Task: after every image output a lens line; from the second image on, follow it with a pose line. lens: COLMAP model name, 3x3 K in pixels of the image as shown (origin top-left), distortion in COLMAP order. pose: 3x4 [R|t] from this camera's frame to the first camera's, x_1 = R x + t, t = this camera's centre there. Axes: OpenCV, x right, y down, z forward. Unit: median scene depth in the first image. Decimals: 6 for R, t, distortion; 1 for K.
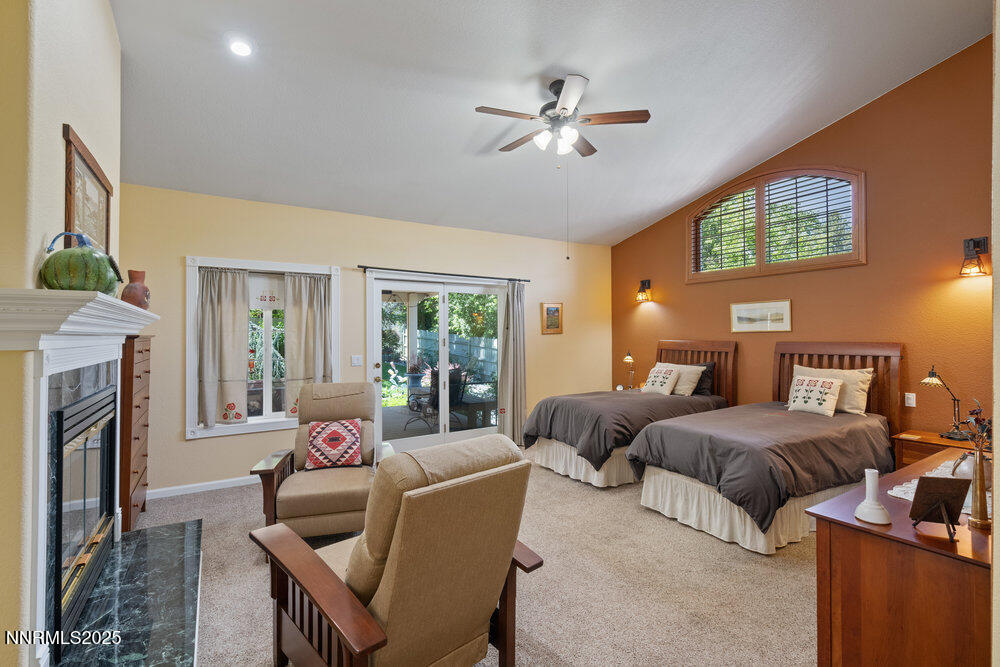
lens RADIAL K [[463.0, 0, 501.9], [0, 463.0, 331.5], [0, 0, 1]] dist [-0.005363, -0.000493]
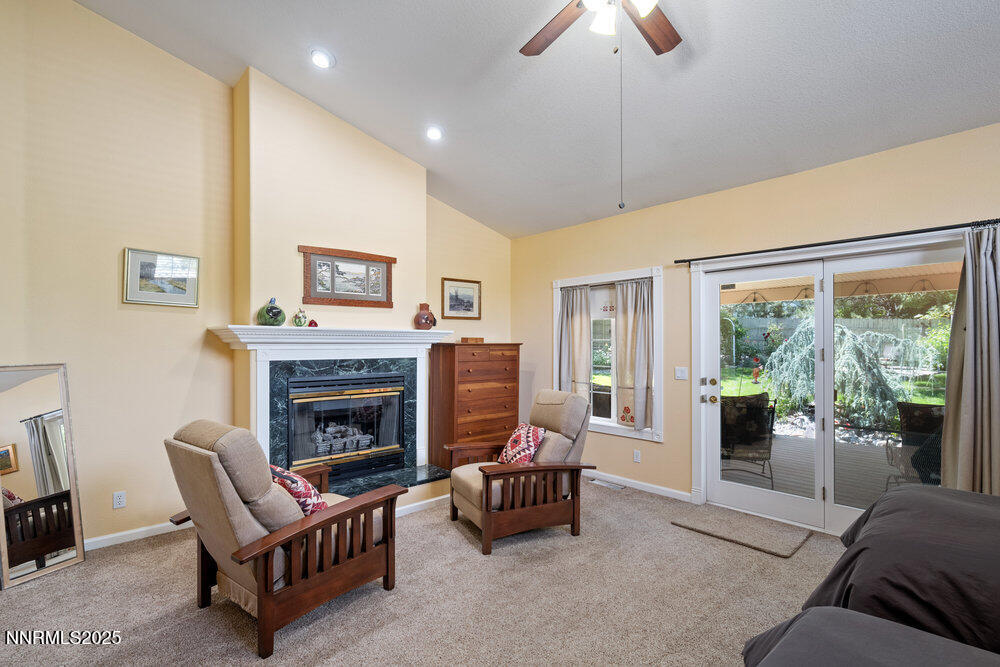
lens RADIAL K [[463.0, 0, 501.2], [0, 463.0, 337.3], [0, 0, 1]] dist [-0.005363, -0.000493]
pose [[0.161767, -0.005943, -0.986811, 0.492453], [0.006124, 0.999969, -0.005019, -0.000784], [0.986810, -0.005231, 0.161798, 0.575121]]
